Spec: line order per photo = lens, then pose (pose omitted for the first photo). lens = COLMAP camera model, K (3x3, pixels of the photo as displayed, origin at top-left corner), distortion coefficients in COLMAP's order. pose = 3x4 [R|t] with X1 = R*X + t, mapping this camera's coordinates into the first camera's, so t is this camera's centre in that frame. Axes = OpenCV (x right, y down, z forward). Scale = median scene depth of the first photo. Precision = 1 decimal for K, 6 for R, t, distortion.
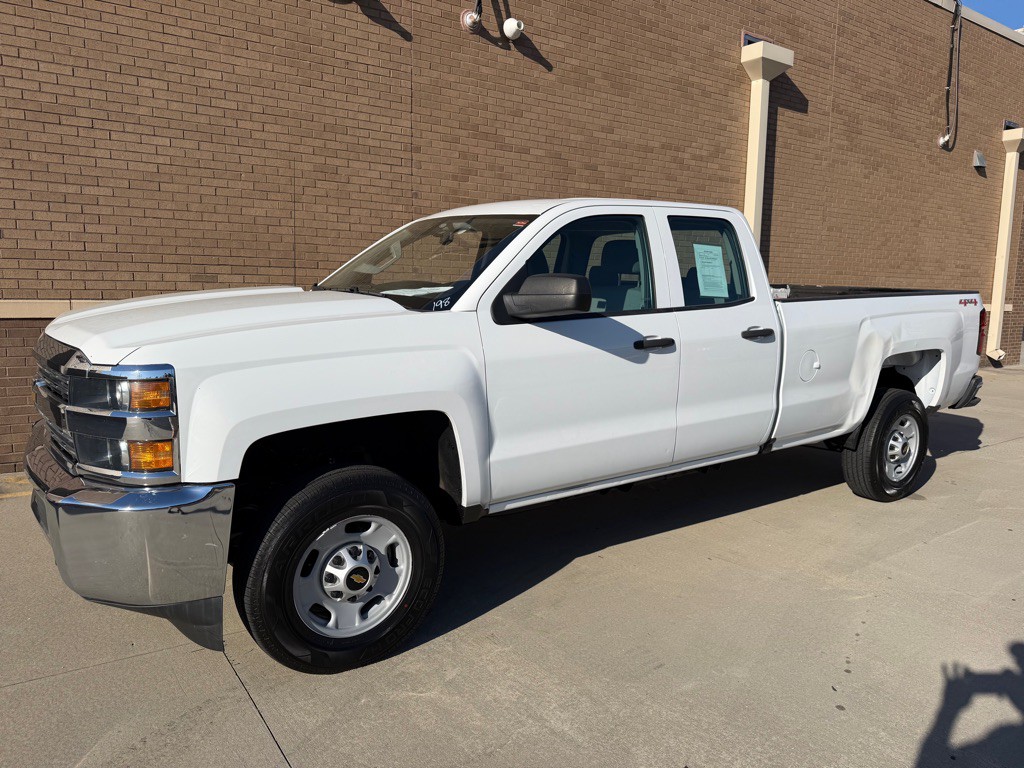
lens RADIAL K [[724.6, 0, 517.4], [0, 724.6, 384.4], [0, 0, 1]] dist [0.031243, -0.037403]
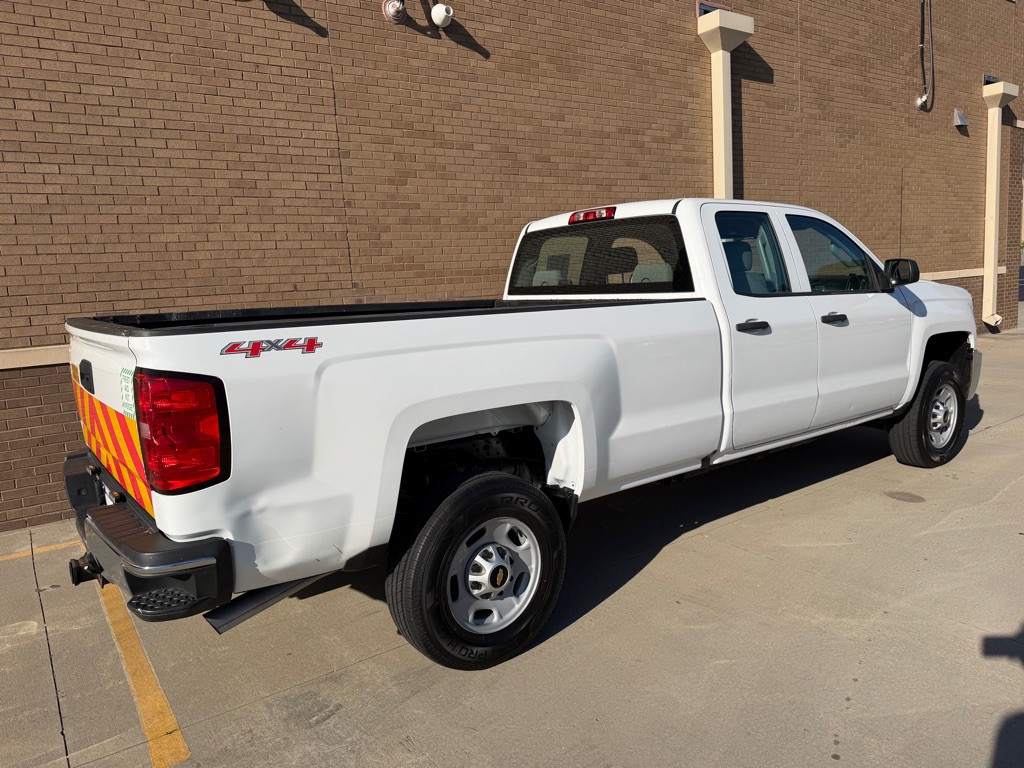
lens RADIAL K [[724.6, 0, 518.4], [0, 724.6, 386.1], [0, 0, 1]] dist [0.031243, -0.037403]
pose [[0.996958, -0.077934, -0.000352, 0.065089], [0.077934, 0.996916, 0.009198, -0.027713], [-0.000366, -0.009197, 0.999958, 0.092794]]
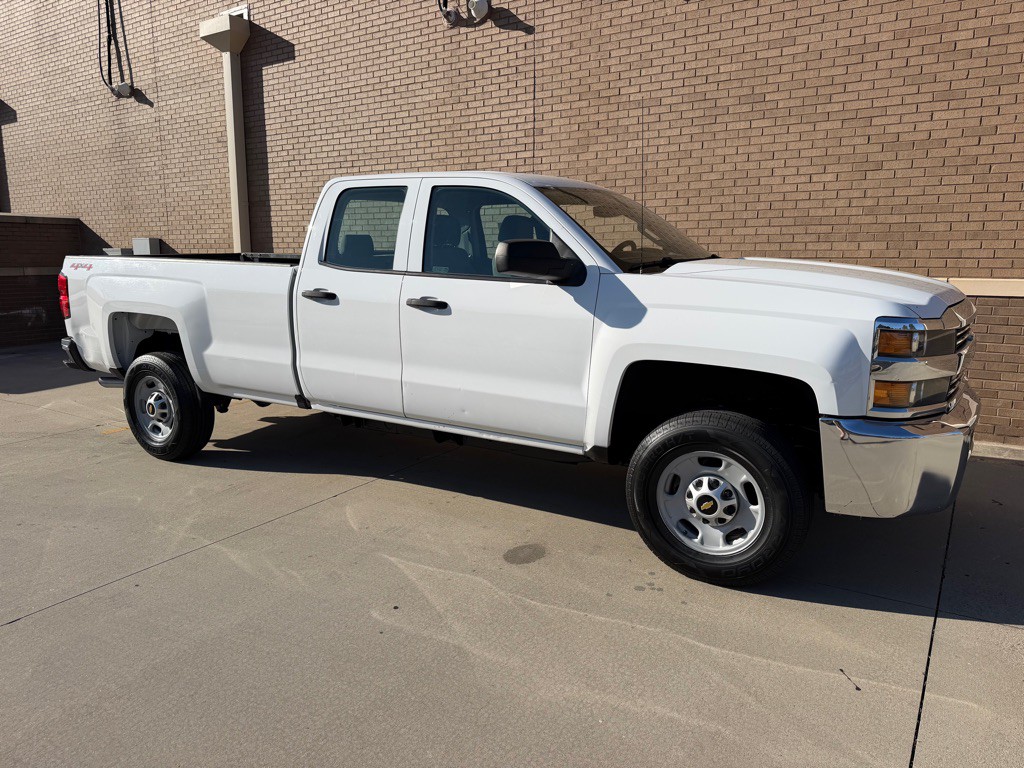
lens RADIAL K [[724.6, 0, 511.0], [0, 724.6, 387.3], [0, 0, 1]] dist [0.031243, -0.037403]
pose [[0.373726, 0.145845, -0.916001, 1.035218], [-0.115561, 0.987187, 0.110030, -0.070655], [0.920312, 0.064732, 0.385792, 0.653100]]
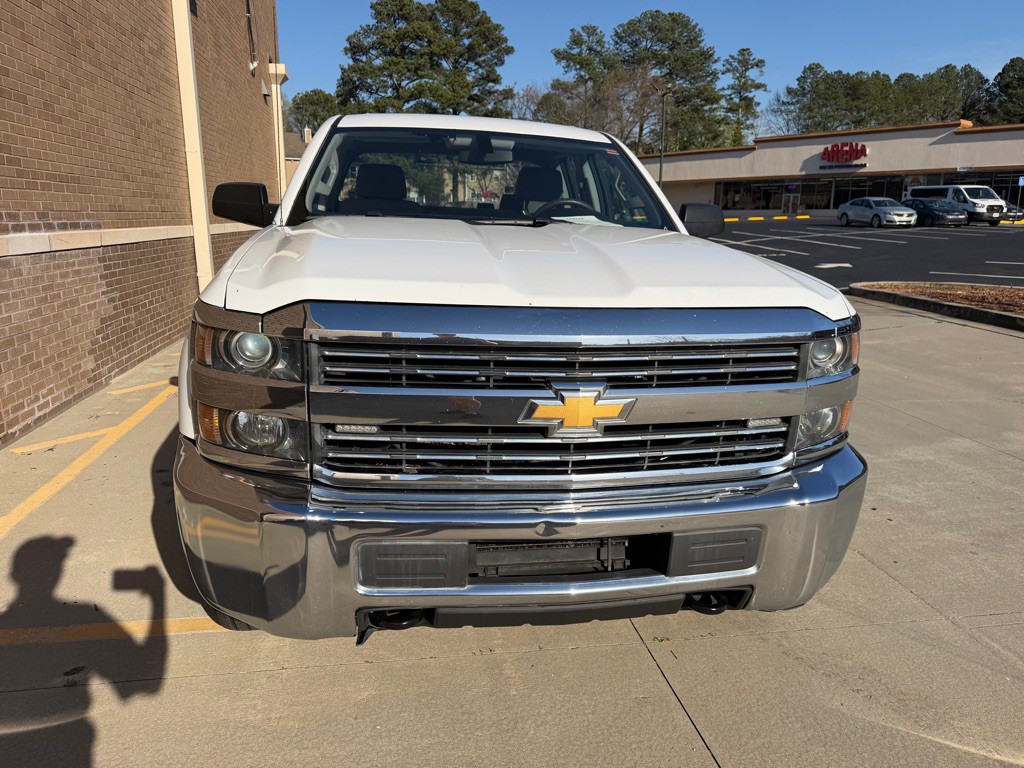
lens RADIAL K [[724.6, 0, 512.3], [0, 724.6, 383.5], [0, 0, 1]] dist [0.031243, -0.037403]
pose [[0.429236, -0.215392, 0.877133, -0.601866], [0.116940, 0.976227, 0.182499, -0.061203], [-0.895590, 0.024237, 0.444220, 0.395035]]
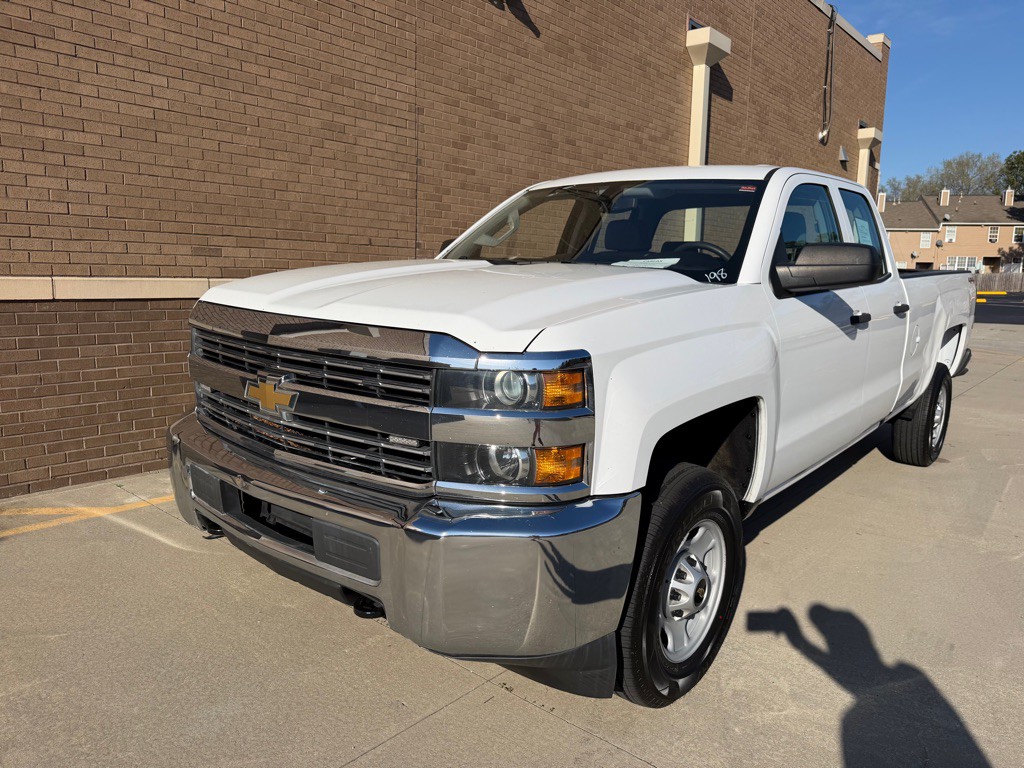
lens RADIAL K [[724.6, 0, 520.1], [0, 724.6, 385.0], [0, 0, 1]] dist [0.031243, -0.037403]
pose [[0.966261, -0.036733, 0.254930, -0.301556], [0.031165, 0.999180, 0.025845, -0.003967], [-0.255671, -0.017028, 0.966614, 0.104402]]
